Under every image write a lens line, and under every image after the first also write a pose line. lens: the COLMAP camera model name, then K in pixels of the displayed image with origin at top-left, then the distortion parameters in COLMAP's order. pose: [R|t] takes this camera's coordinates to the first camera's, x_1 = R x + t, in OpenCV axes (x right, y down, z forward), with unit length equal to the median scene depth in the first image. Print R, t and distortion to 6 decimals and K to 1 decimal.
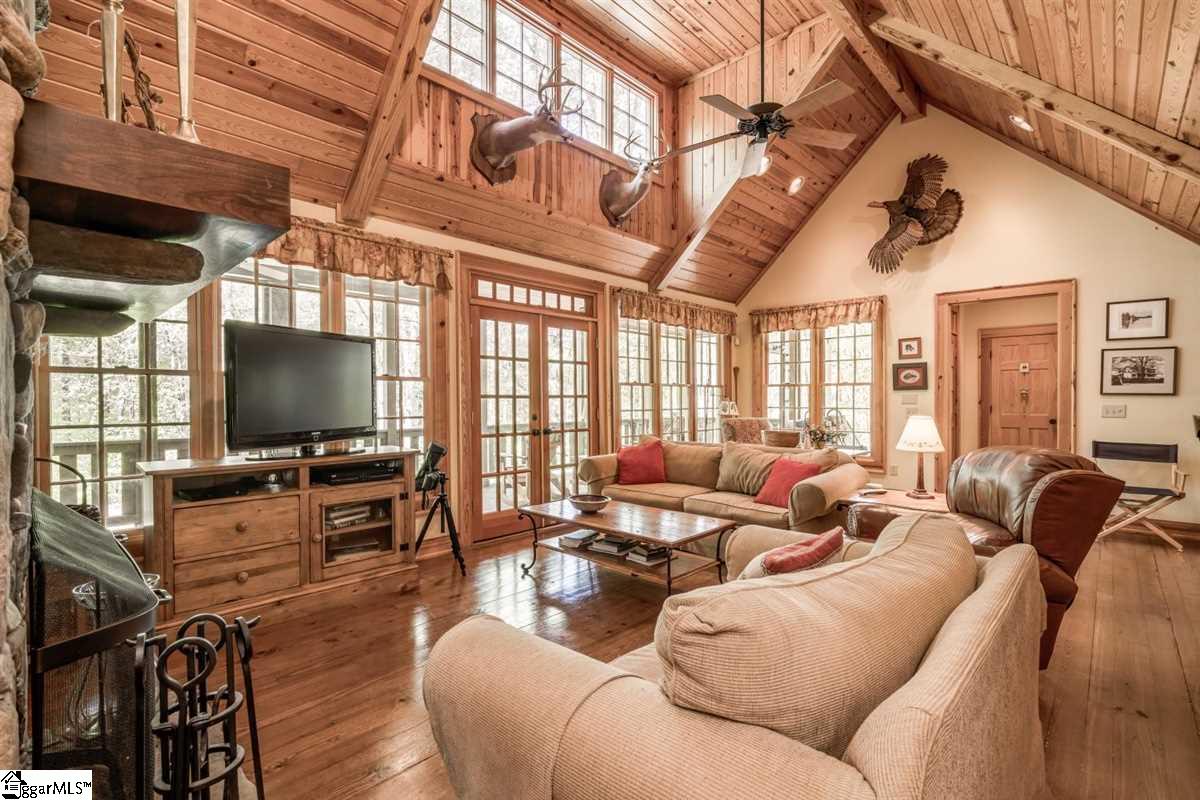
lens RADIAL K [[540.8, 0, 600.6], [0, 540.8, 401.2], [0, 0, 1]] dist [-0.000064, -0.000346]
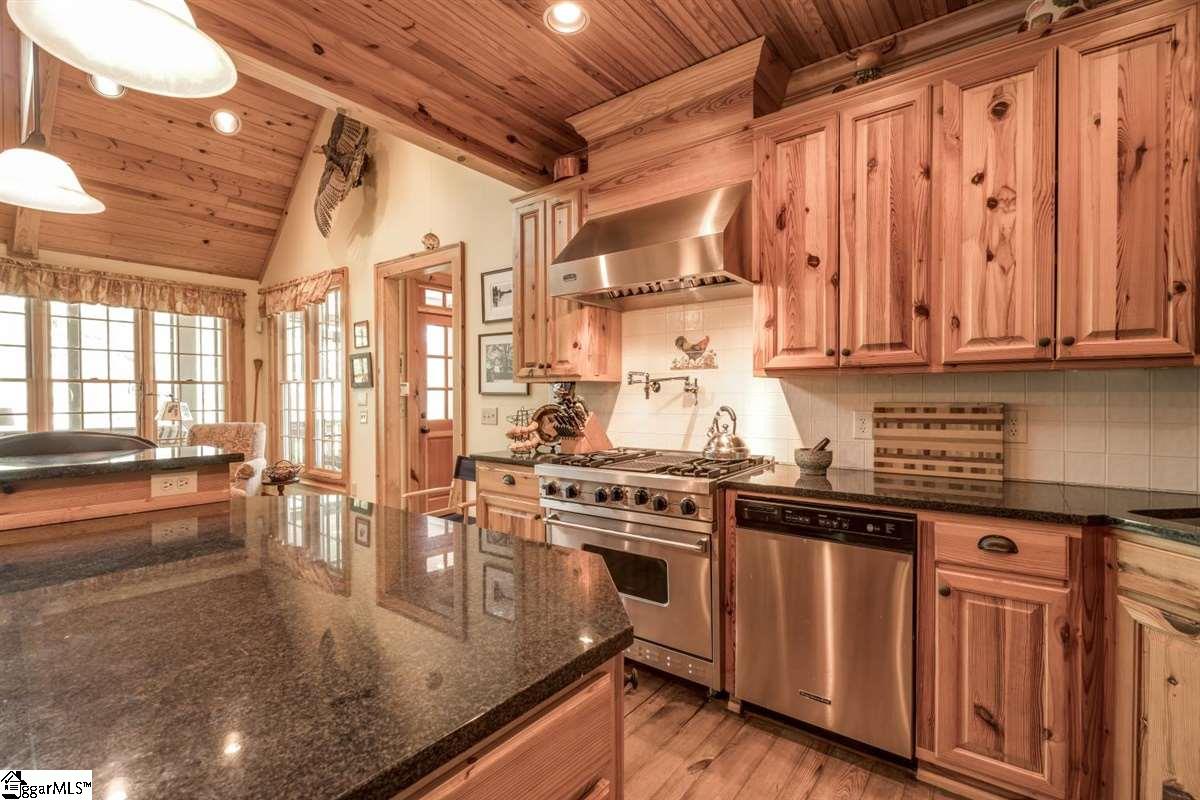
lens RADIAL K [[540.8, 0, 599.9], [0, 540.8, 401.8], [0, 0, 1]] dist [-0.000064, -0.000346]
pose [[0.994942, 0.002354, 0.100420, 0.866942], [-0.002267, 0.999997, -0.000976, -0.000988], [-0.100422, 0.000743, 0.994945, 0.192299]]
